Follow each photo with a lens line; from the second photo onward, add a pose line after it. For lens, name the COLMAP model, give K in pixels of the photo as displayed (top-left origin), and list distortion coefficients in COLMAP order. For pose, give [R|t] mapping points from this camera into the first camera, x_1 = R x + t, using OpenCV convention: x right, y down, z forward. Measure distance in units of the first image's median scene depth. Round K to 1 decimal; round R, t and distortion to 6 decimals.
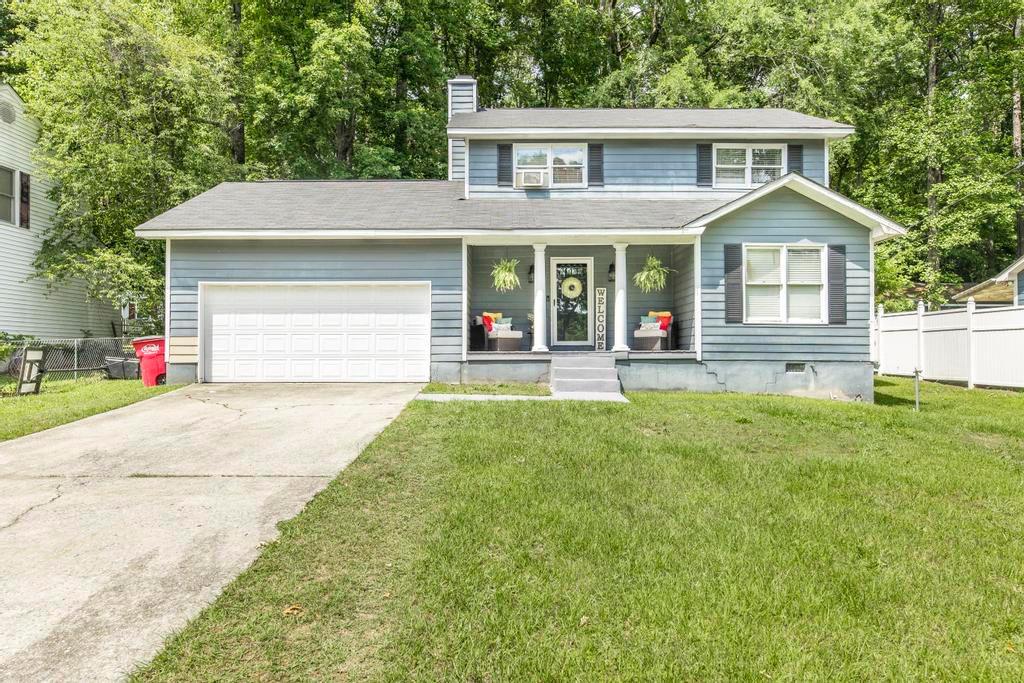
lens RADIAL K [[645.1, 0, 508.9], [0, 645.1, 344.0], [0, 0, 1]] dist [0.000124, -0.001788]
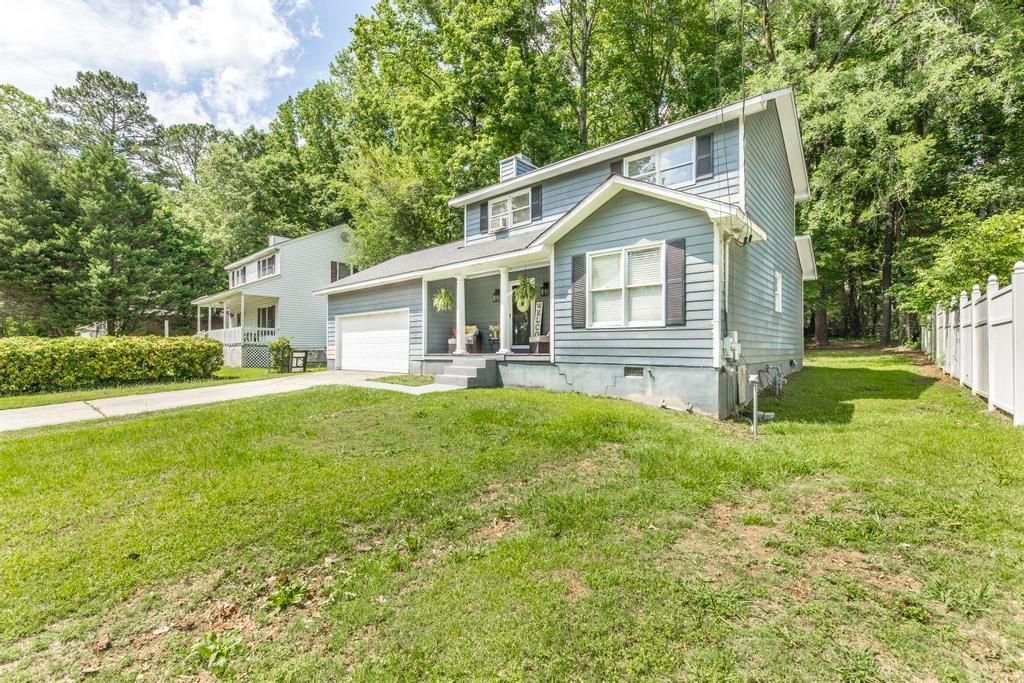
lens RADIAL K [[435.8, 0, 511.4], [0, 435.8, 350.2], [0, 0, 1]] dist [0.005541, -0.000266]
pose [[0.756972, -0.000889, -0.653446, 0.733663], [0.010645, 0.999883, 0.010971, -0.005575], [0.653360, -0.015261, 0.756893, 0.373798]]
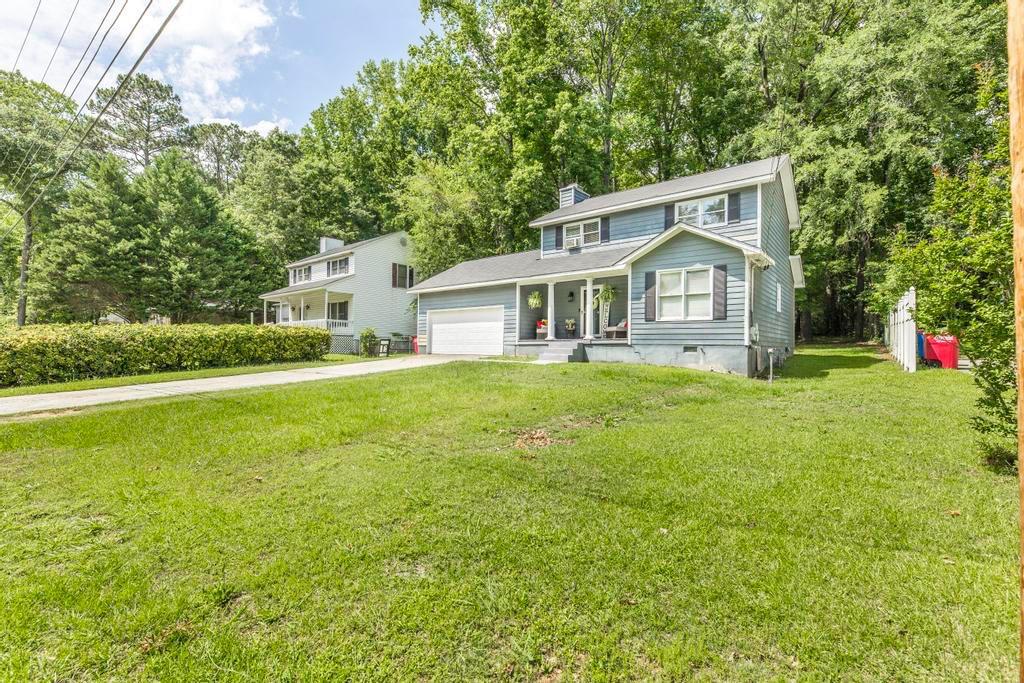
lens RADIAL K [[454.2, 0, 510.5], [0, 454.2, 347.2], [0, 0, 1]] dist [0.005429, 0.000460]
pose [[0.783693, 0.004451, -0.621133, 0.772428], [0.000802, 0.999966, 0.008178, 0.022286], [0.621148, -0.006908, 0.783663, -0.098035]]
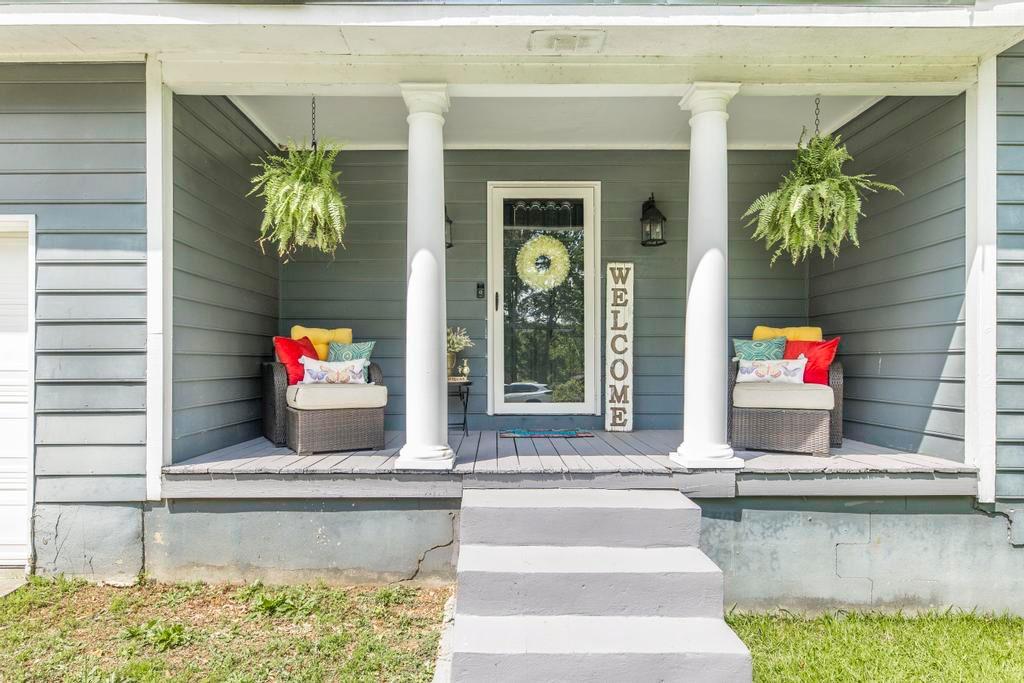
lens RADIAL K [[579.8, 0, 499.4], [0, 579.8, 363.2], [0, 0, 1]] dist [-0.003360, 0.000910]
pose [[0.999993, 0.003772, 0.000572, 0.081269], [-0.003782, 0.999803, 0.019476, -0.039003], [-0.000499, -0.019478, 0.999810, 0.743658]]
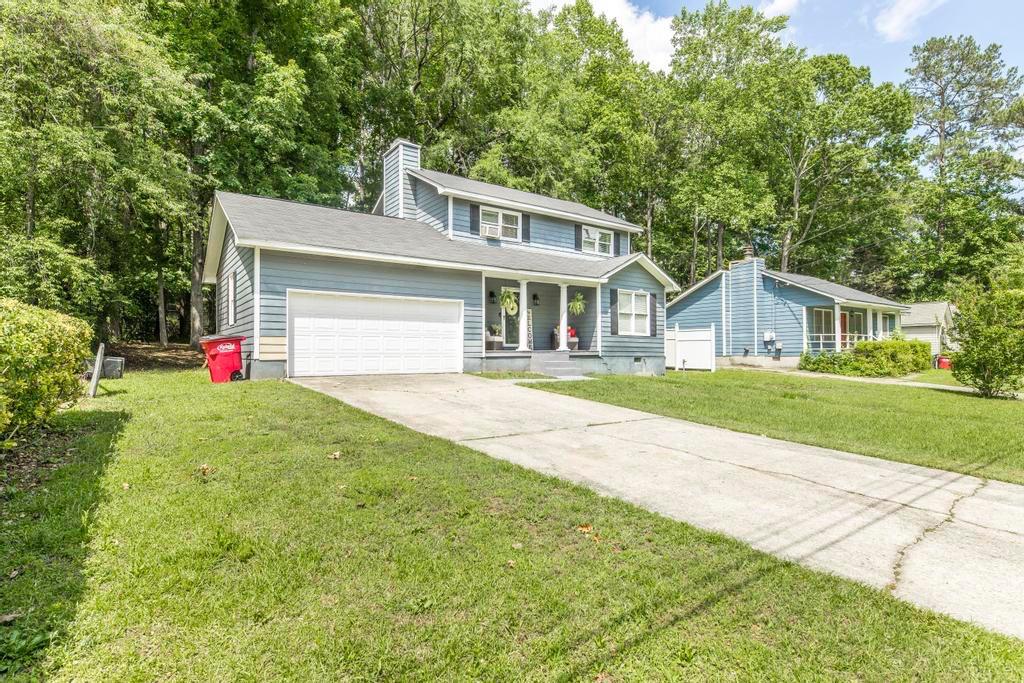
lens RADIAL K [[535.7, 0, 517.4], [0, 535.7, 344.8], [0, 0, 1]] dist [0.000846, 0.000615]
pose [[0.803258, 0.009290, 0.595558, -0.716852], [-0.007894, 0.999957, -0.004952, 0.004196], [-0.595578, -0.000723, 0.803297, -0.004400]]
